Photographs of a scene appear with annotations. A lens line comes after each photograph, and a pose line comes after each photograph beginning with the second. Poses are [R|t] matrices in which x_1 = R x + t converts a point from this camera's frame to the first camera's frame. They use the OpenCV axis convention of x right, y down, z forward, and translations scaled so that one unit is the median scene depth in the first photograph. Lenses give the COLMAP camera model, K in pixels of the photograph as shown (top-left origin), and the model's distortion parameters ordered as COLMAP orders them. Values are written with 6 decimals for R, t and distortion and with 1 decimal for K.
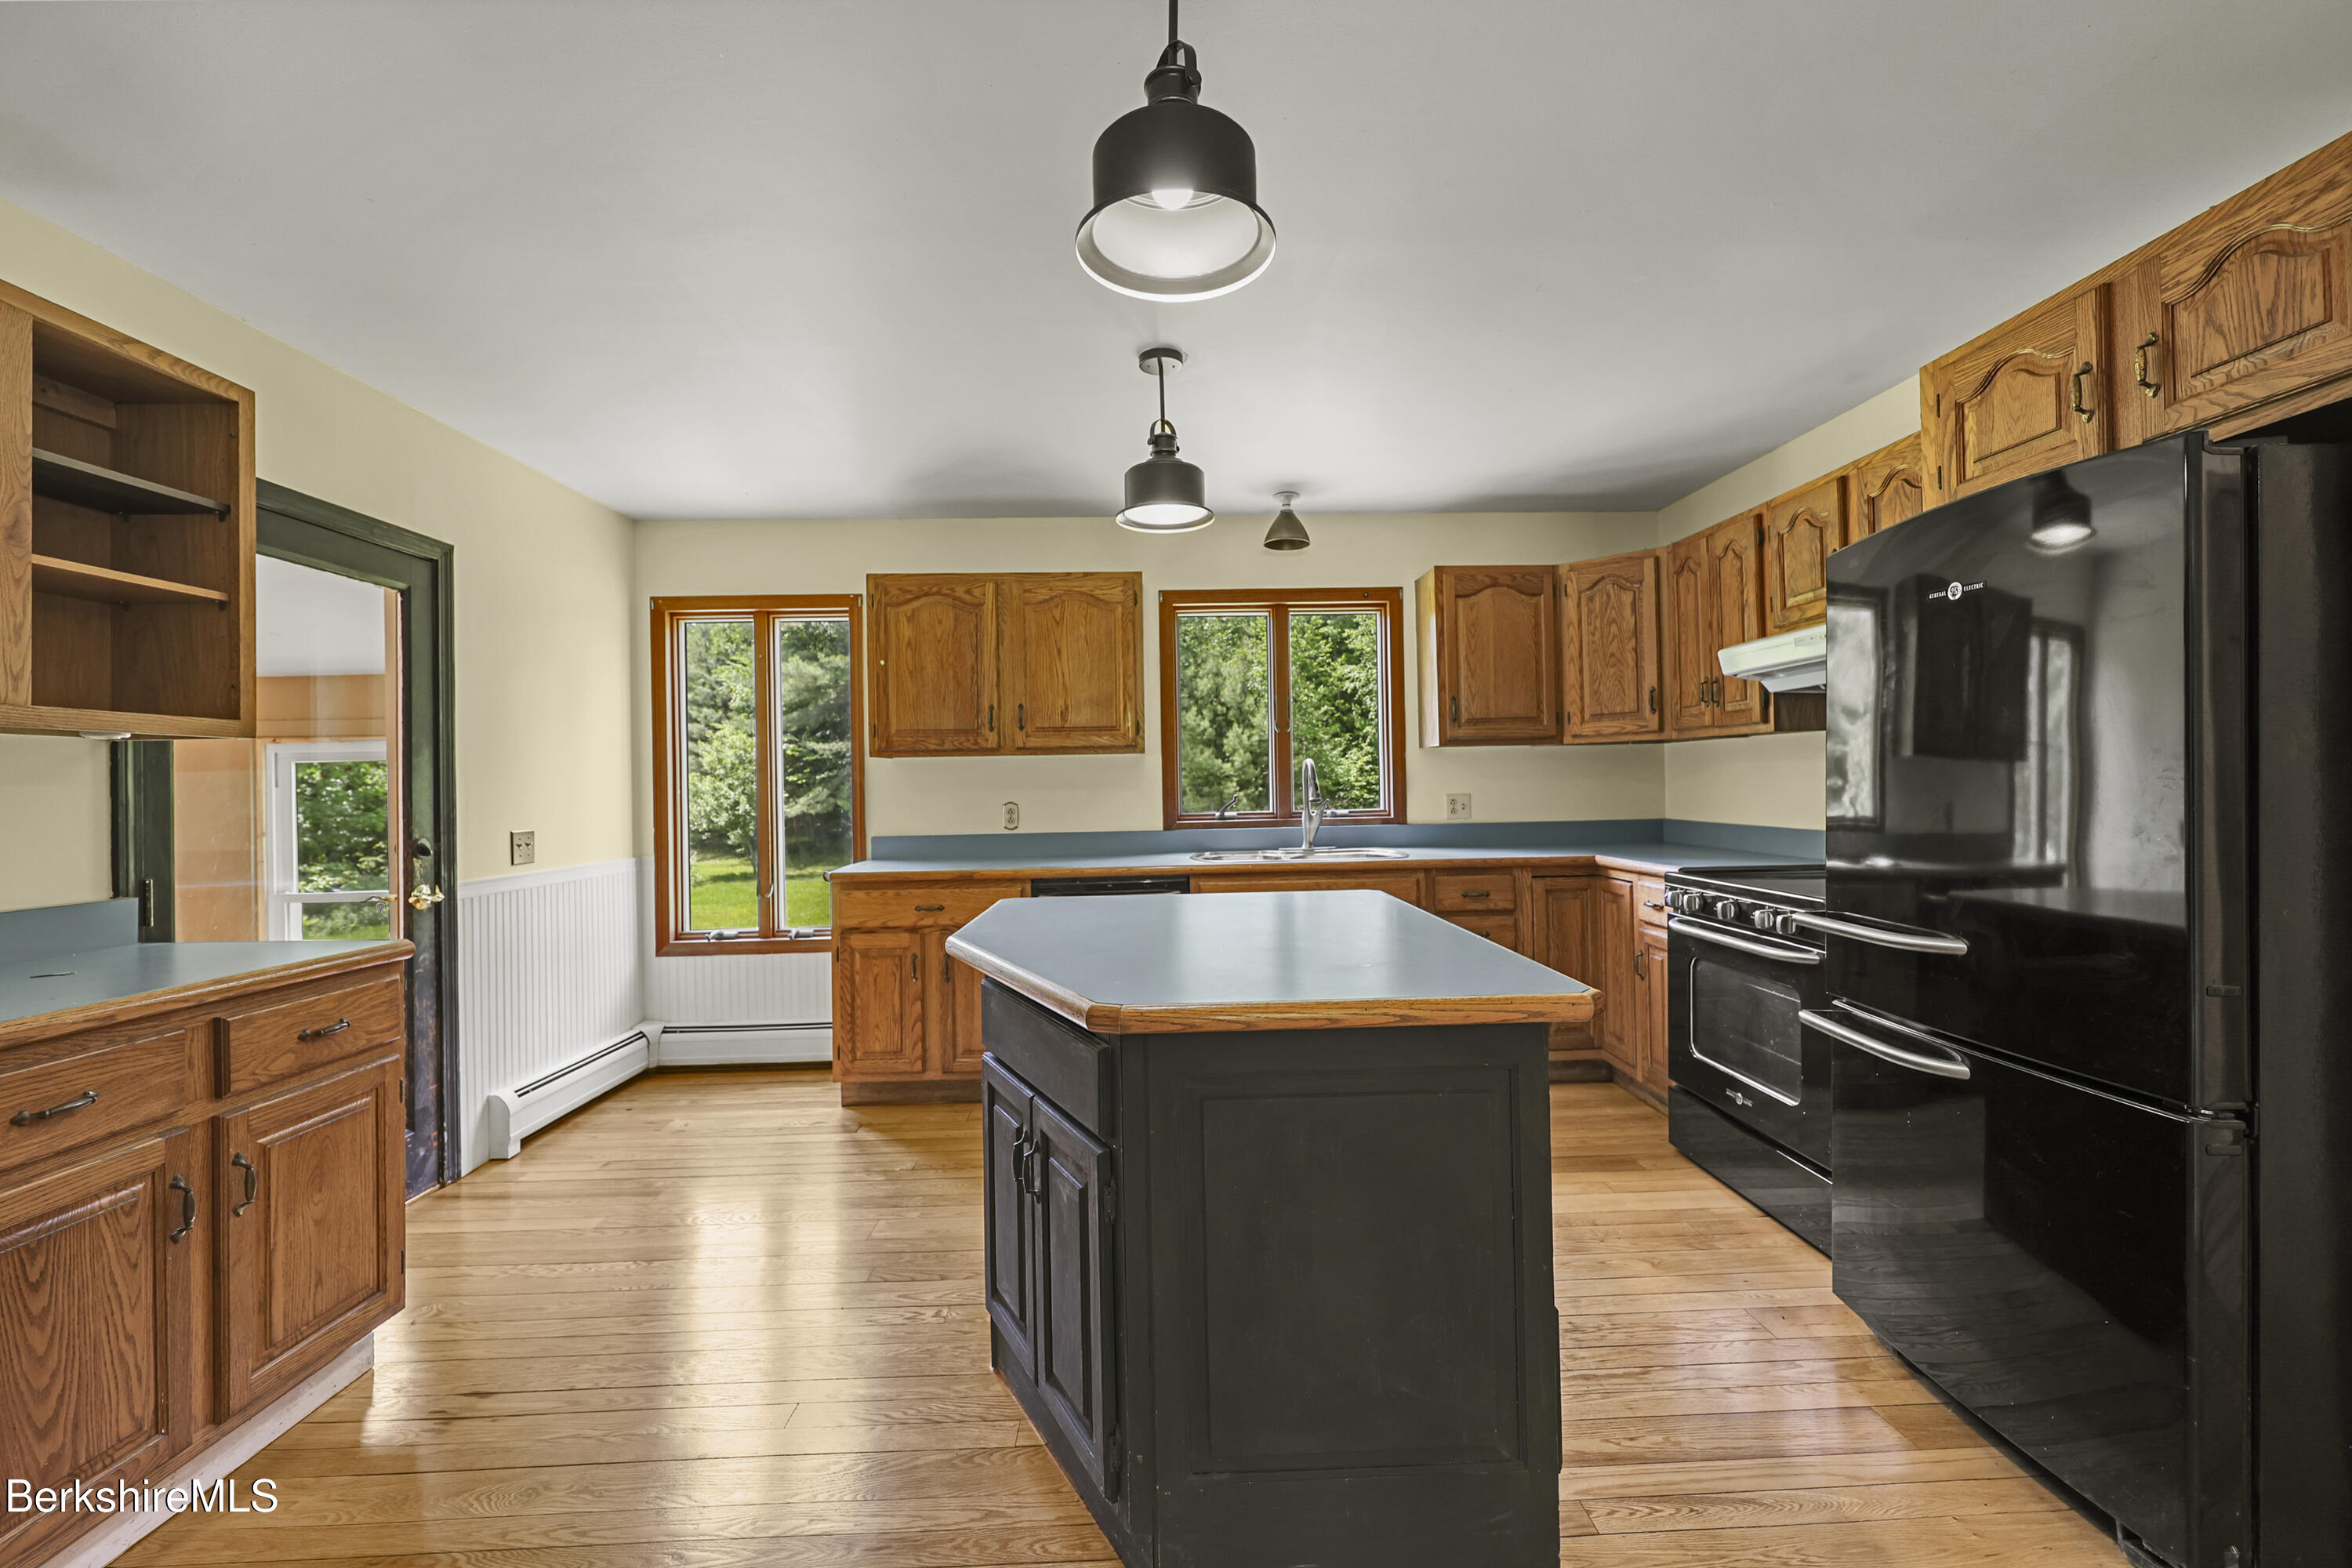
lens RADIAL K [[955.0, 0, 1178.4], [0, 955.0, 776.9], [0, 0, 1]] dist [0.000602, 0.000303]
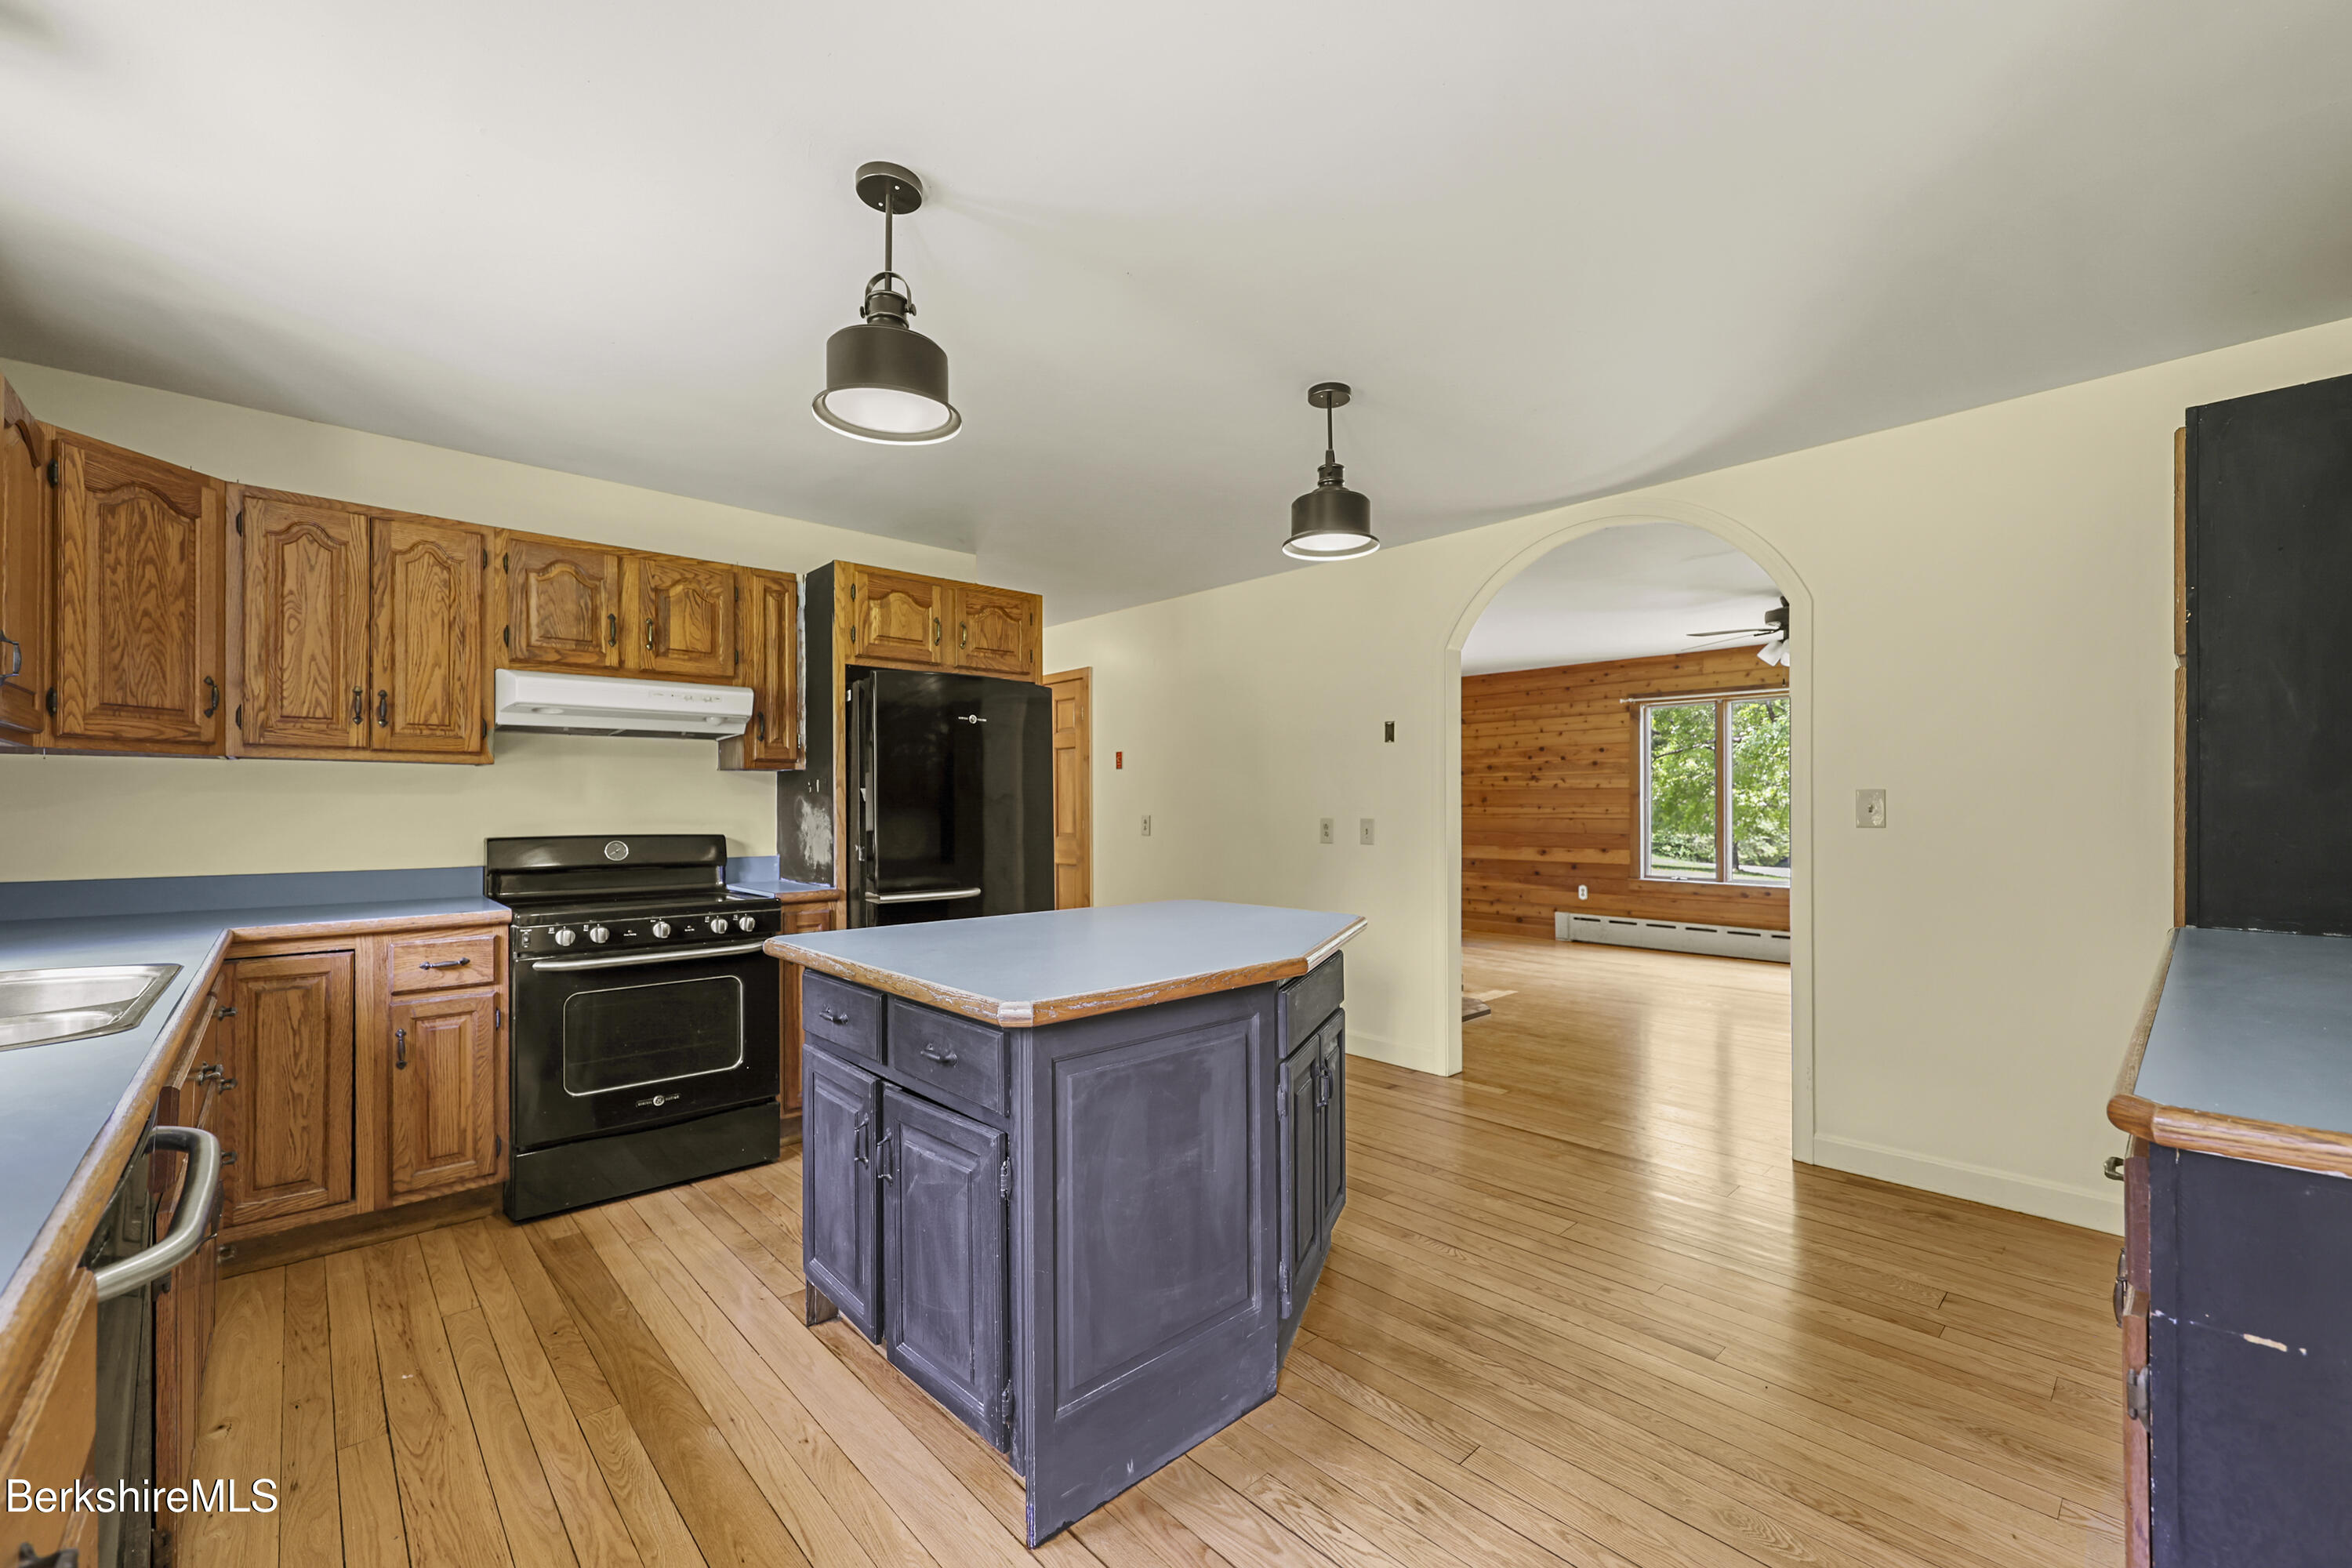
lens RADIAL K [[957.7, 0, 1181.9], [0, 957.7, 802.0], [0, 0, 1]] dist [-0.000003, -0.000139]
pose [[-0.657581, 0.023739, 0.753010, -0.492362], [0.009139, 0.999681, -0.023534, 0.017967], [-0.753329, -0.008593, -0.657588, 0.959190]]
